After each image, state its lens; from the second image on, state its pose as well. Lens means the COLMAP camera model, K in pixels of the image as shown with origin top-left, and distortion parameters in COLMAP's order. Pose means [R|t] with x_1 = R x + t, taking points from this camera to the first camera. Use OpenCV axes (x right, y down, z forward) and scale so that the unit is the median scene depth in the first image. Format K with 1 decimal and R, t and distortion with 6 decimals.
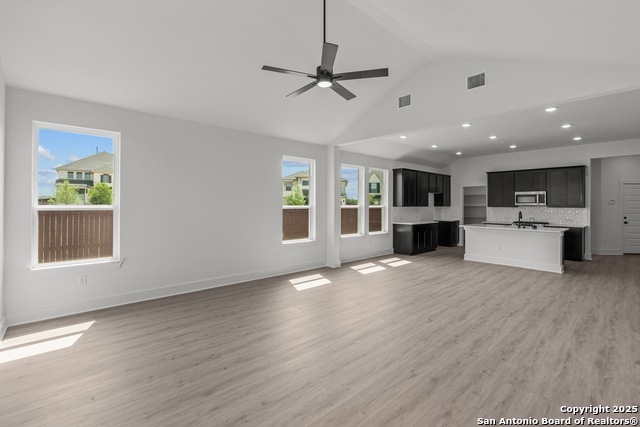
lens RADIAL K [[289.4, 0, 321.0], [0, 289.4, 205.6], [0, 0, 1]] dist [-0.004664, -0.000302]
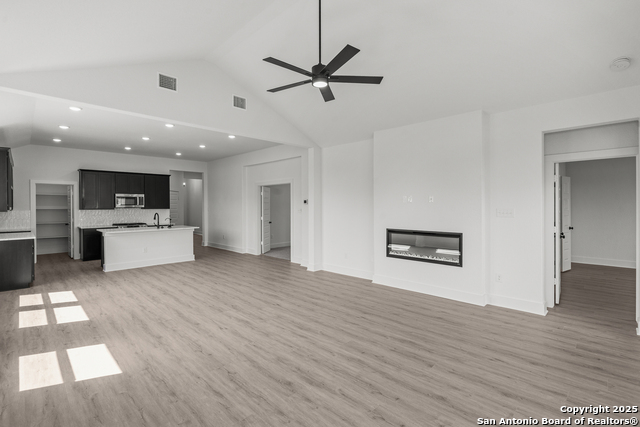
lens RADIAL K [[296.1, 0, 316.1], [0, 296.1, 205.5], [0, 0, 1]] dist [-0.009769, -0.000320]
pose [[-0.047277, -0.002985, 0.998877, -0.368171], [0.011230, 0.999931, 0.003520, -0.003883], [-0.998819, 0.011384, -0.047240, 0.394568]]
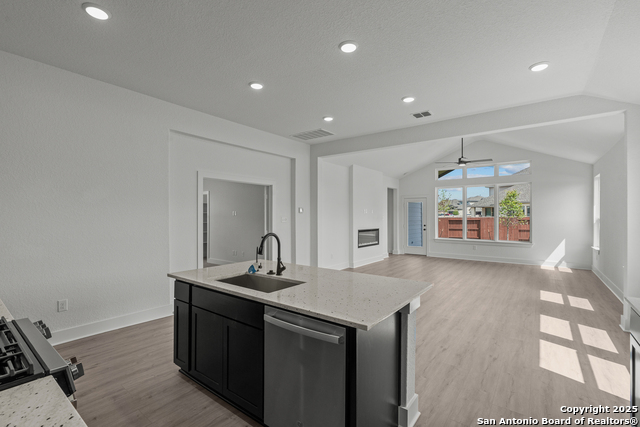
lens RADIAL K [[293.1, 0, 318.2], [0, 293.1, 218.5], [0, 0, 1]] dist [-0.000849, -0.000426]
pose [[-0.983902, -0.006127, -0.178602, 0.595726], [-0.009327, 0.999811, 0.017082, -0.003811], [0.178464, 0.018473, -0.983773, 1.171145]]
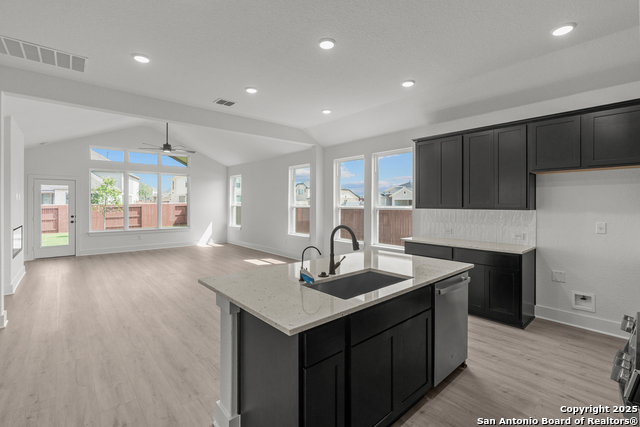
lens RADIAL K [[289.4, 0, 321.0], [0, 289.4, 205.6], [0, 0, 1]] dist [-0.004664, -0.000302]
pose [[-0.015227, 0.002245, -0.999882, 0.853383], [-0.008761, 0.999959, 0.002378, -0.001107], [0.999846, 0.008796, -0.015207, 0.841214]]
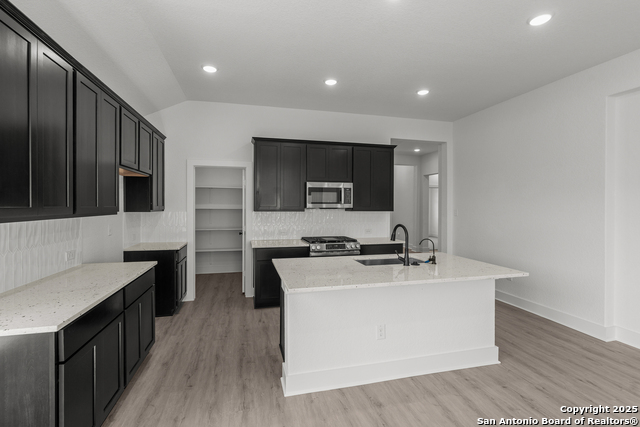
lens RADIAL K [[289.4, 0, 321.0], [0, 289.4, 205.6], [0, 0, 1]] dist [-0.004664, -0.000302]
pose [[0.469578, -0.002028, 0.882888, 0.239008], [0.003250, 0.999995, 0.000568, -0.005440], [-0.882885, 0.002603, 0.469582, 0.774846]]
